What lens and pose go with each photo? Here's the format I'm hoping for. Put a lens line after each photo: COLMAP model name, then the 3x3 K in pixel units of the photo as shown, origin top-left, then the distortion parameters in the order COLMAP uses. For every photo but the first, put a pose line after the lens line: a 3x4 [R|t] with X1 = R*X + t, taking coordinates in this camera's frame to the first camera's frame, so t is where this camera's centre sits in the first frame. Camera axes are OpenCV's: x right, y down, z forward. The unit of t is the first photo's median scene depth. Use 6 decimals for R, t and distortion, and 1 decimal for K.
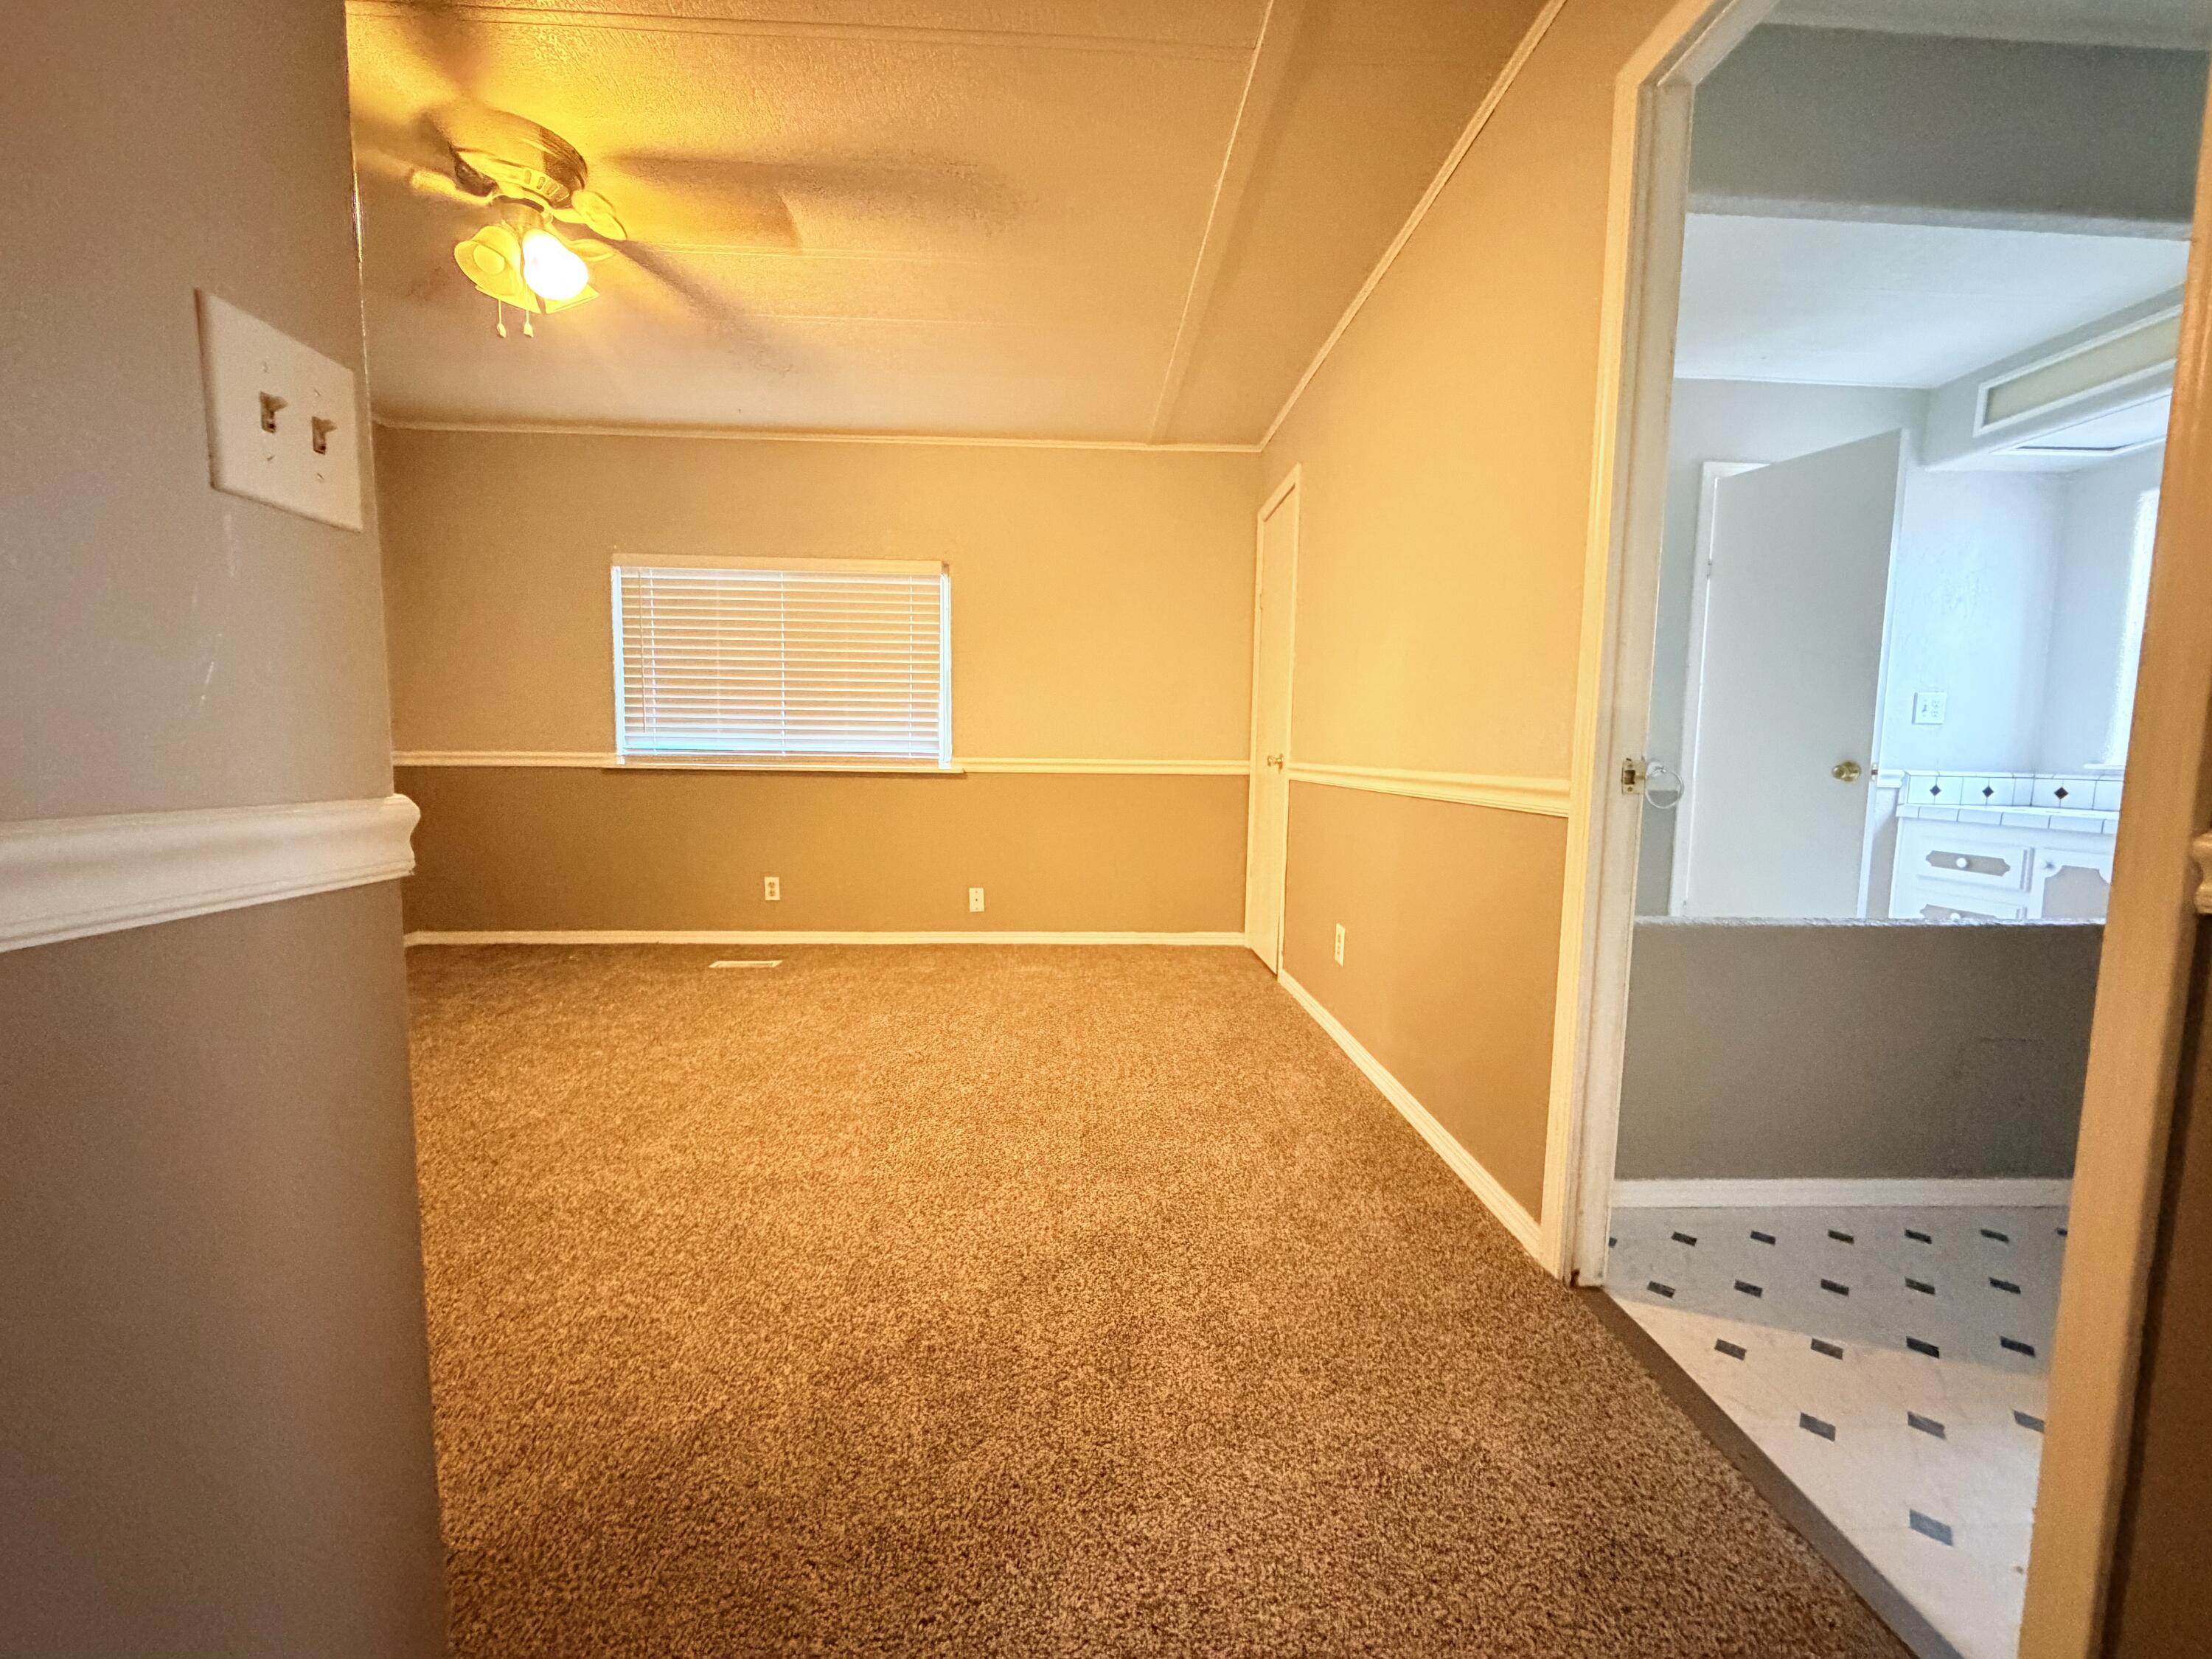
lens RADIAL K [[885.6, 0, 1100.1], [0, 885.6, 838.5], [0, 0, 1]] dist [0.000875, -0.000264]
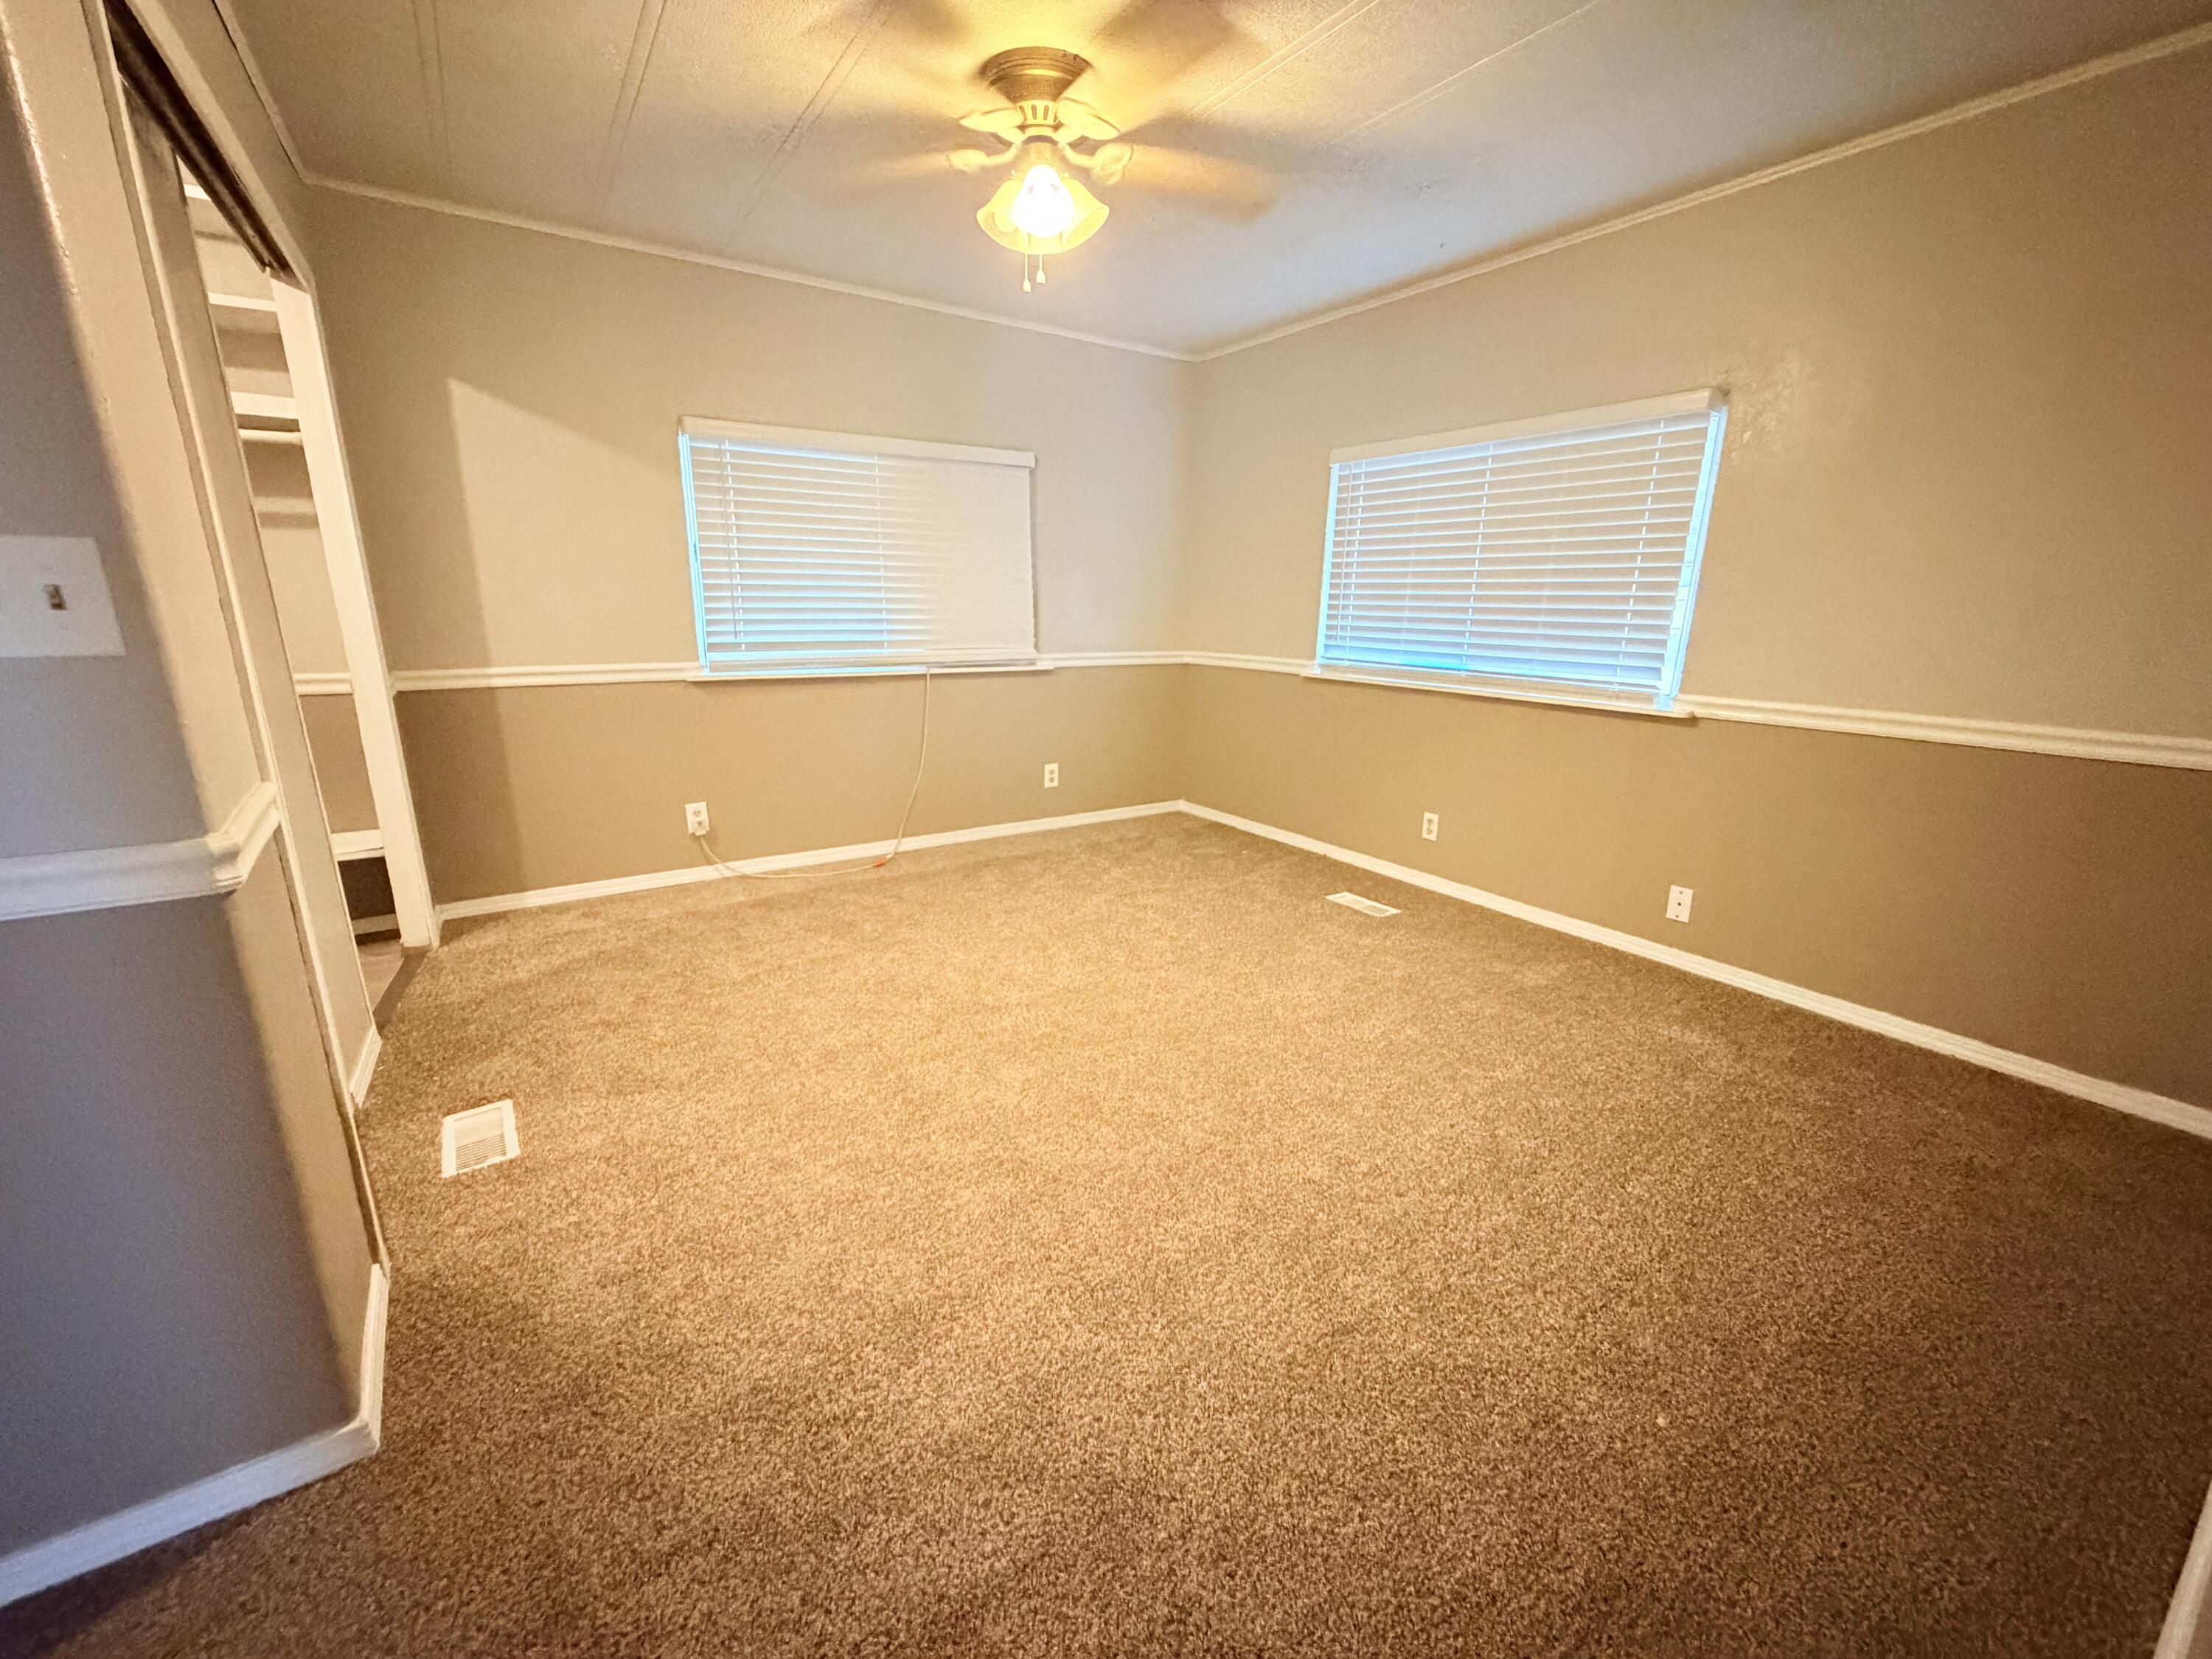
lens RADIAL K [[885.6, 0, 1099.3], [0, 885.6, 840.9], [0, 0, 1]] dist [0.000875, -0.000264]
pose [[0.509394, 0.225625, -0.830428, 0.204842], [-0.087781, 0.973606, 0.210680, -0.089446], [0.856045, -0.034424, 0.515755, 0.276739]]
